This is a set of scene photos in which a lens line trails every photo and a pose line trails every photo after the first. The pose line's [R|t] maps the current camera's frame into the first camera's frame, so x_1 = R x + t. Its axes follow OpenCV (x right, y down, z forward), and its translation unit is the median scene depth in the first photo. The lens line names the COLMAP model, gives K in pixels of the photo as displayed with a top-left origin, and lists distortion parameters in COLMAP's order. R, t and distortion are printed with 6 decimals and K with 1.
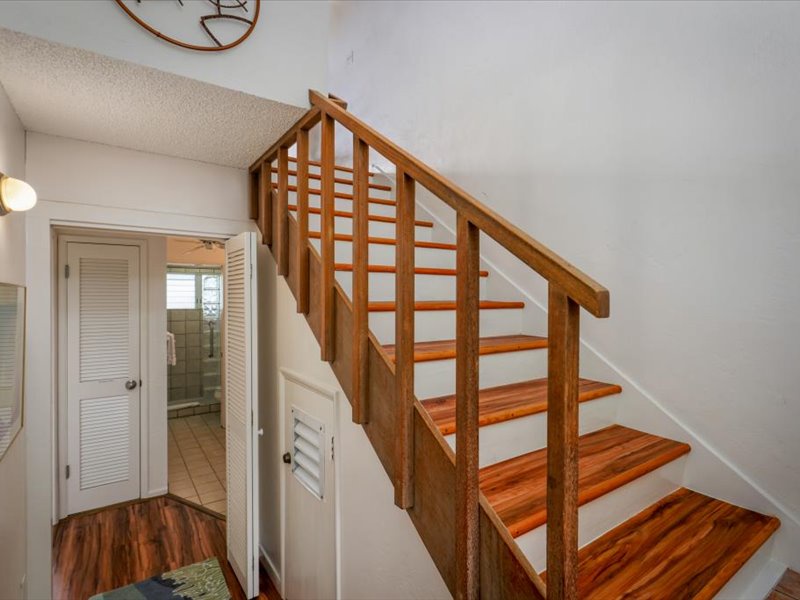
lens RADIAL K [[416.8, 0, 400.0], [0, 416.8, 300.0], [0, 0, 1]] dist [-0.012394, 0.000447]
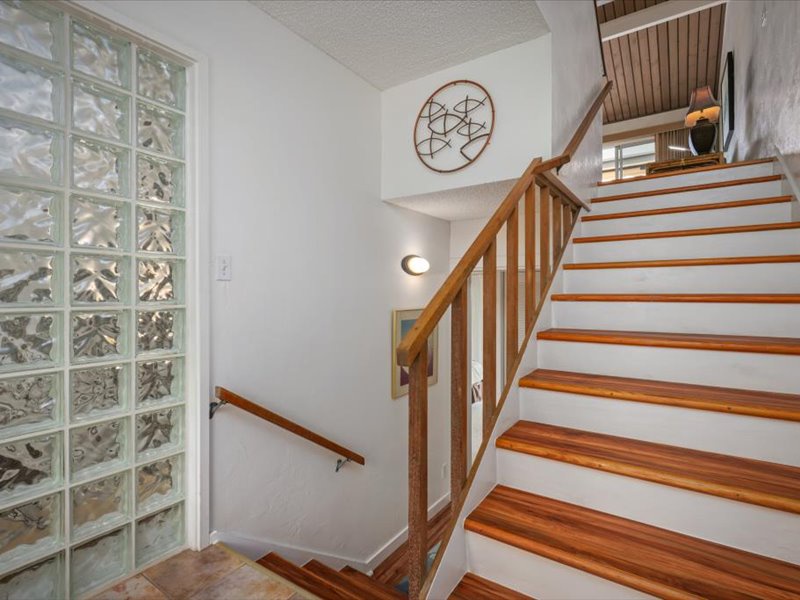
lens RADIAL K [[416.8, 0, 400.0], [0, 416.8, 300.0], [0, 0, 1]] dist [-0.012394, 0.000447]
pose [[0.345094, 0.009605, -0.938519, 0.947126], [-0.007518, 0.999944, 0.007469, -0.104135], [0.938538, 0.004479, 0.345146, 0.220485]]
